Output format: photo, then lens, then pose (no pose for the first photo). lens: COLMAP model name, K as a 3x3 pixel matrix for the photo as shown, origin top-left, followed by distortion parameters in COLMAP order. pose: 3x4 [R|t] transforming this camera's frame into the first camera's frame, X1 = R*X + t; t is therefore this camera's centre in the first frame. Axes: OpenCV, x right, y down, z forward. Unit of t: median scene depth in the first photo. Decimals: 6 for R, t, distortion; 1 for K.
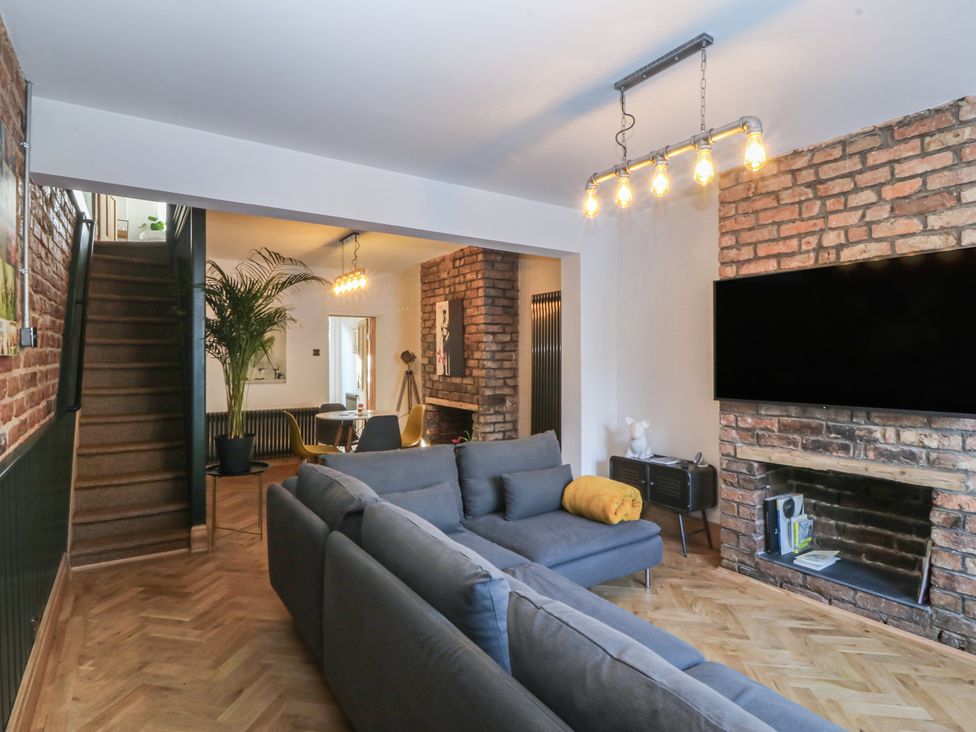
lens RADIAL K [[538.4, 0, 488.3], [0, 538.4, 358.8], [0, 0, 1]] dist [-0.013722, -0.000369]
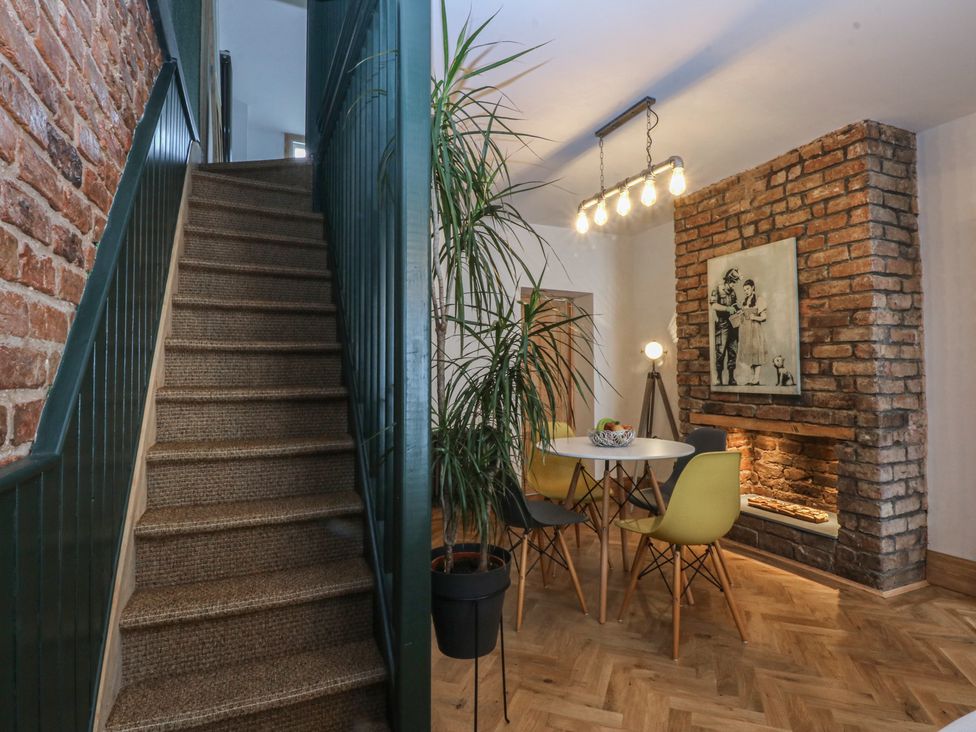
lens RADIAL K [[538.4, 0, 488.3], [0, 538.4, 358.8], [0, 0, 1]] dist [-0.013722, -0.000369]
pose [[0.985293, -0.007280, -0.170718, -0.416294], [0.001544, 0.999431, -0.033708, 0.050547], [0.170866, 0.032948, 0.984743, 0.619722]]
